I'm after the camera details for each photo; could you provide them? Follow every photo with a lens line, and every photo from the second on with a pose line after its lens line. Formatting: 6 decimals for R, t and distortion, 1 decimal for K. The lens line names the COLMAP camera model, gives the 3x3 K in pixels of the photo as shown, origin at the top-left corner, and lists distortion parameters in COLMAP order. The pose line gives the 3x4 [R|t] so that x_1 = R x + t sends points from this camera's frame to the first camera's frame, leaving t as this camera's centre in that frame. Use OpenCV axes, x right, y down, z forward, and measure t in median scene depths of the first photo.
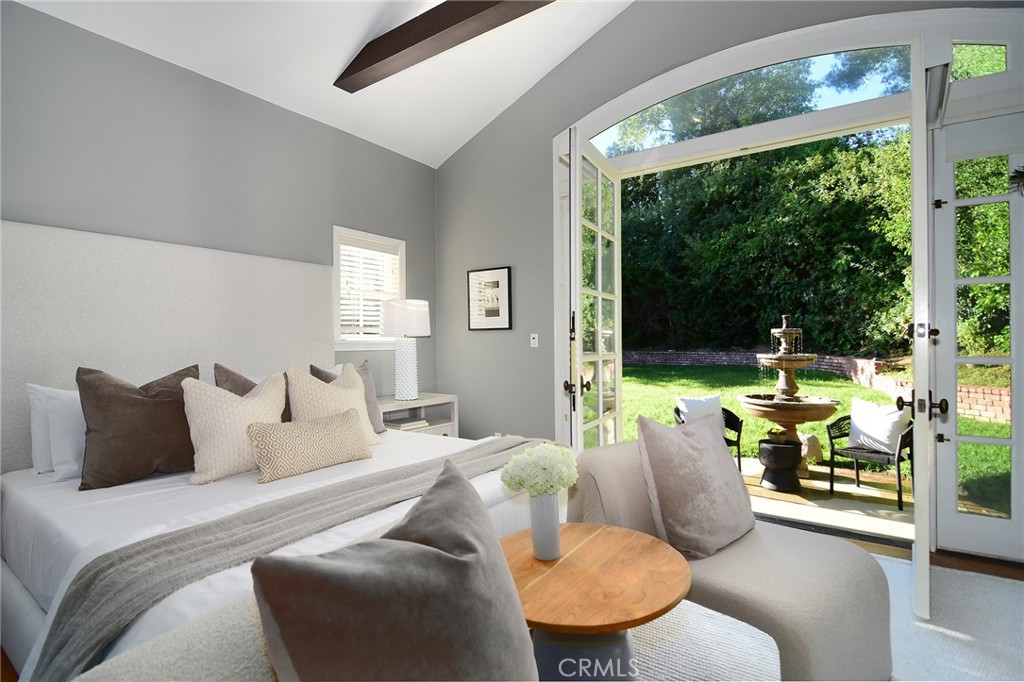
lens RADIAL K [[493.9, 0, 525.1], [0, 493.9, 352.5], [0, 0, 1]] dist [-0.011006, -0.005770]
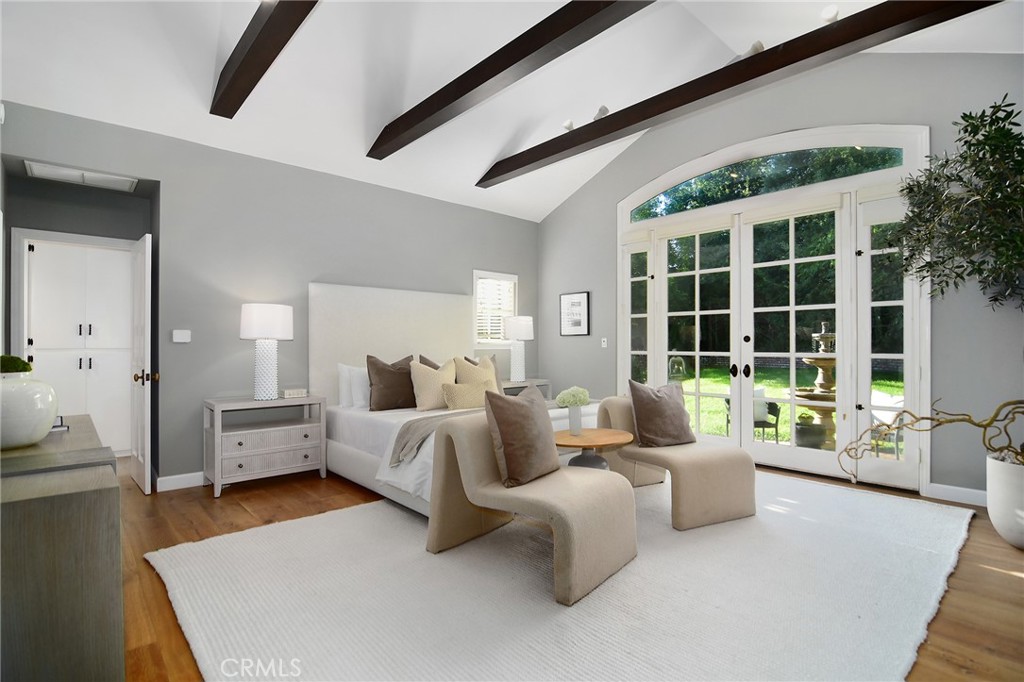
lens RADIAL K [[493.9, 0, 517.1], [0, 493.9, 347.6], [0, 0, 1]] dist [-0.011006, -0.005770]
pose [[0.972063, 0.003682, -0.234690, 0.105574], [-0.007356, 0.999864, -0.014783, 0.012085], [0.234604, 0.016096, 0.971958, -0.445180]]
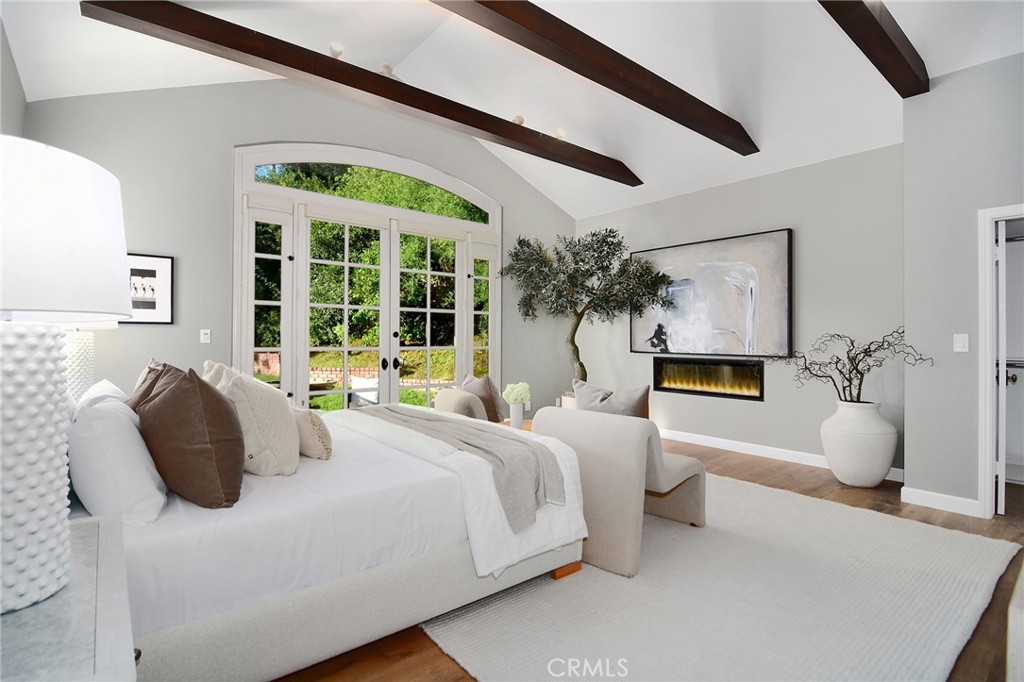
lens RADIAL K [[493.9, 0, 507.3], [0, 493.9, 336.5], [0, 0, 1]] dist [-0.011006, -0.005770]
pose [[0.302120, 0.010343, 0.953214, -0.729489], [0.013759, 0.999790, -0.015210, -0.000032], [-0.953171, 0.017711, 0.301914, 0.111127]]
